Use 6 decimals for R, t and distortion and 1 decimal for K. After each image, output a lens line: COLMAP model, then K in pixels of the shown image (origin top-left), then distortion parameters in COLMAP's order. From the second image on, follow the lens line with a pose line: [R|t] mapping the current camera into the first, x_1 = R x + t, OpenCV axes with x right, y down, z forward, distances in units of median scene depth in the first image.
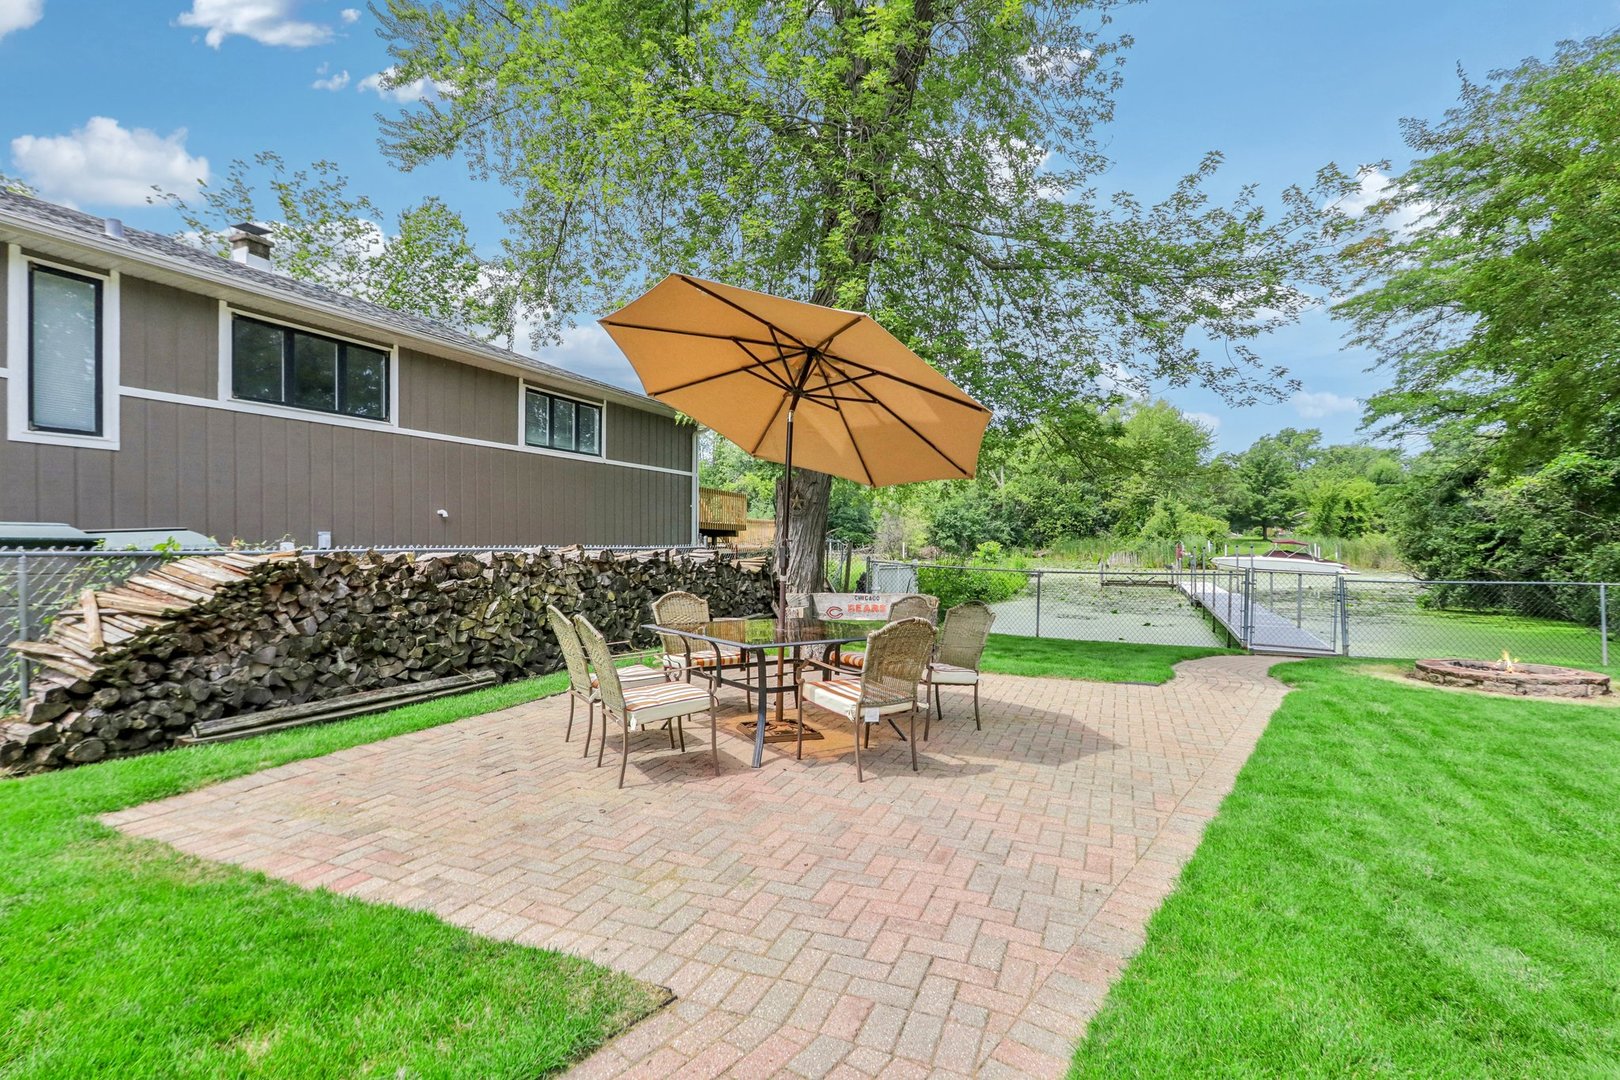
lens RADIAL K [[758.6, 0, 797.5], [0, 758.6, 537.3], [0, 0, 1]] dist [-0.019903, 0.002734]
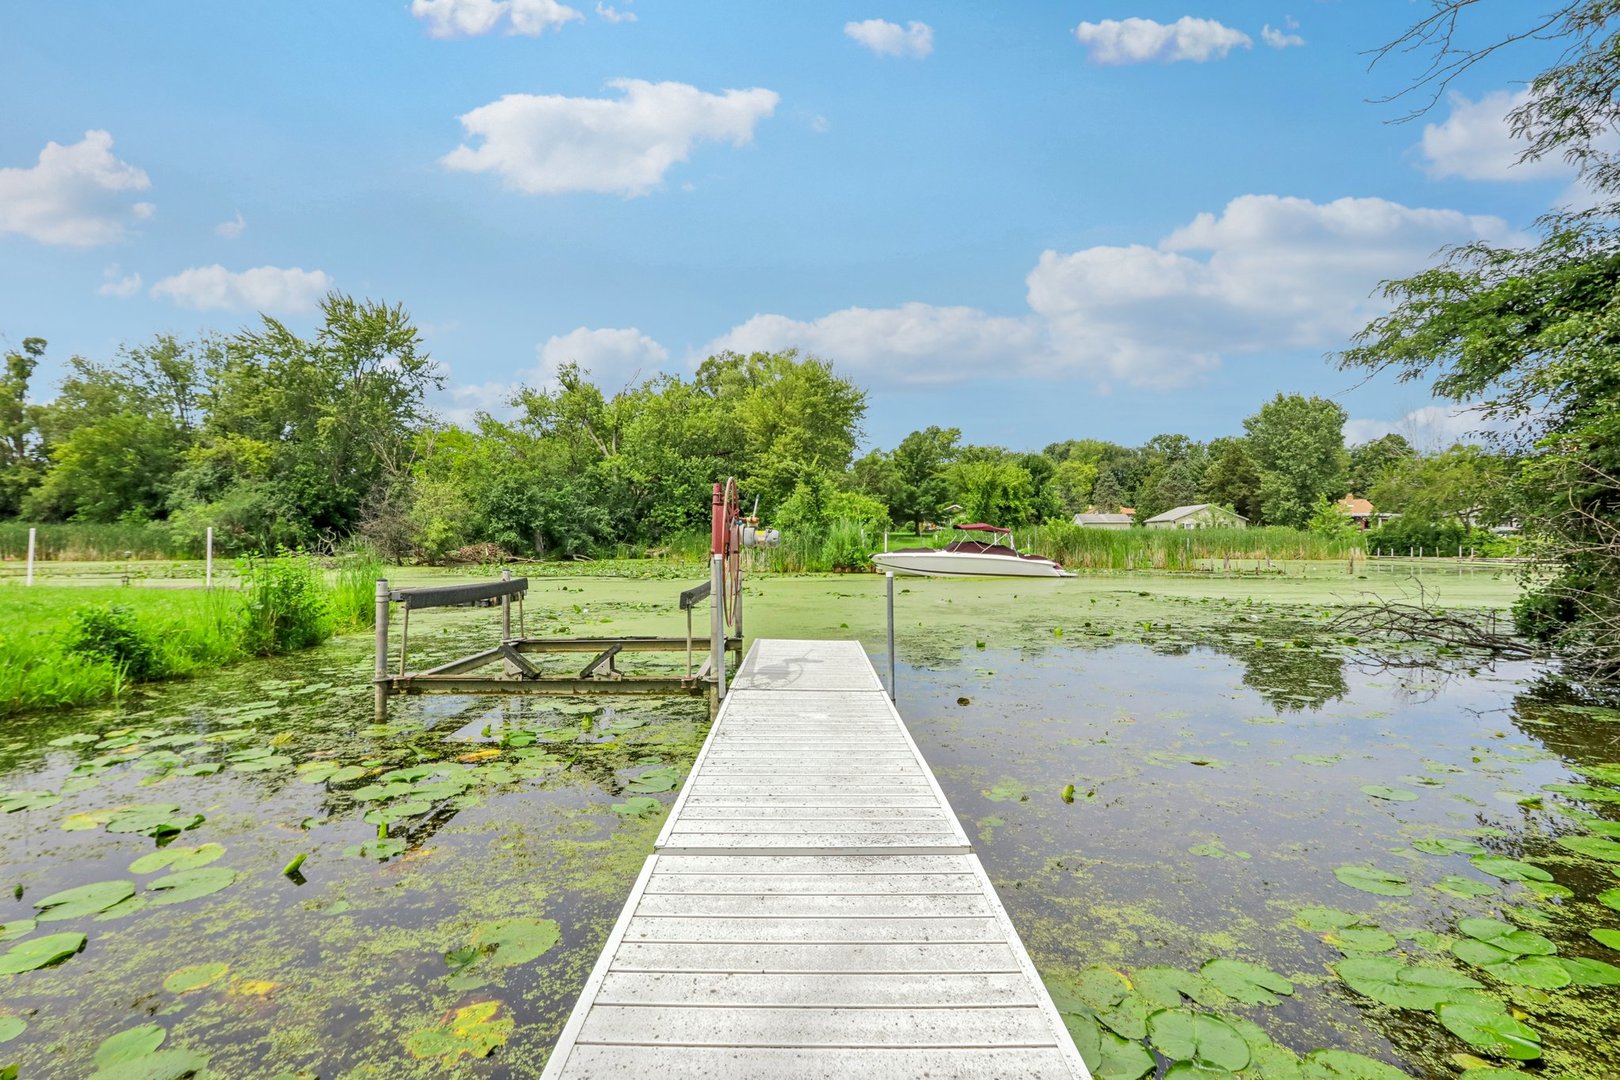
lens RADIAL K [[758.6, 0, 809.8], [0, 758.6, 540.6], [0, 0, 1]] dist [-0.019903, 0.002734]
pose [[0.909739, -0.006948, 0.415122, 0.152458], [0.005583, 0.999974, 0.004502, 0.007799], [-0.415143, -0.001778, 0.909755, 0.280418]]
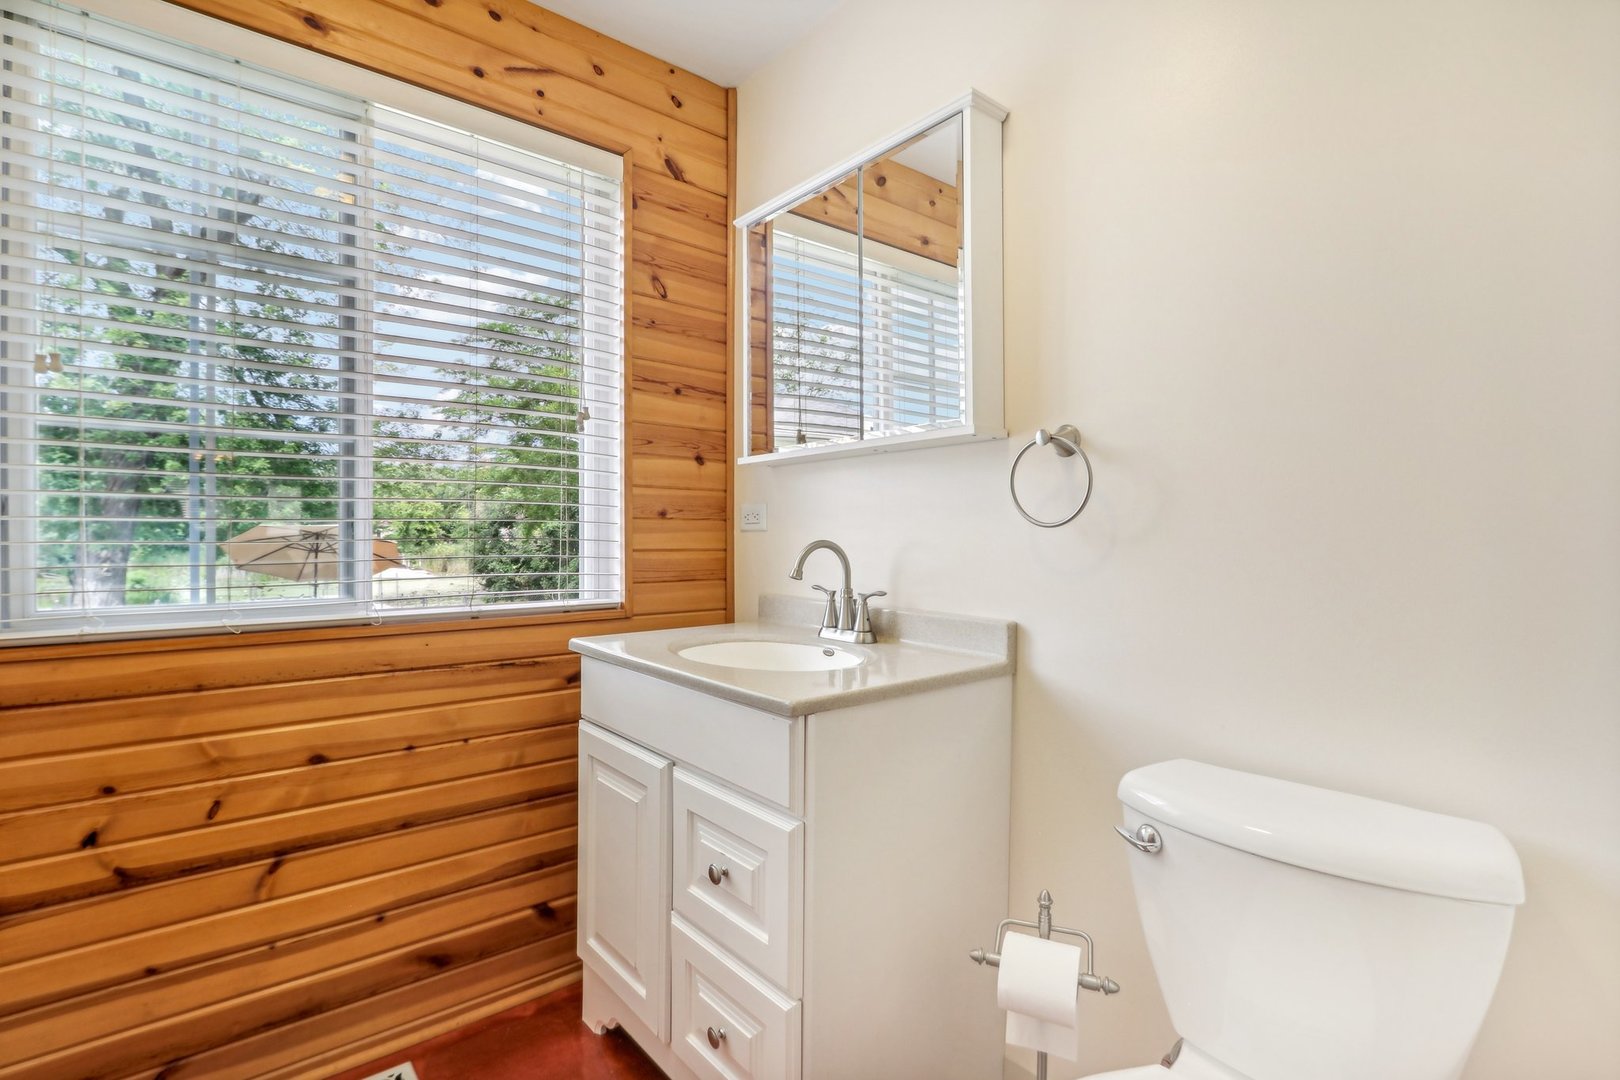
lens RADIAL K [[758.6, 0, 809.4], [0, 758.6, 538.5], [0, 0, 1]] dist [-0.019903, 0.002734]
pose [[0.432802, -0.005796, 0.901470, -0.109040], [0.001954, 0.999983, 0.005492, -0.016816], [-0.901487, -0.000616, 0.432806, -0.111668]]
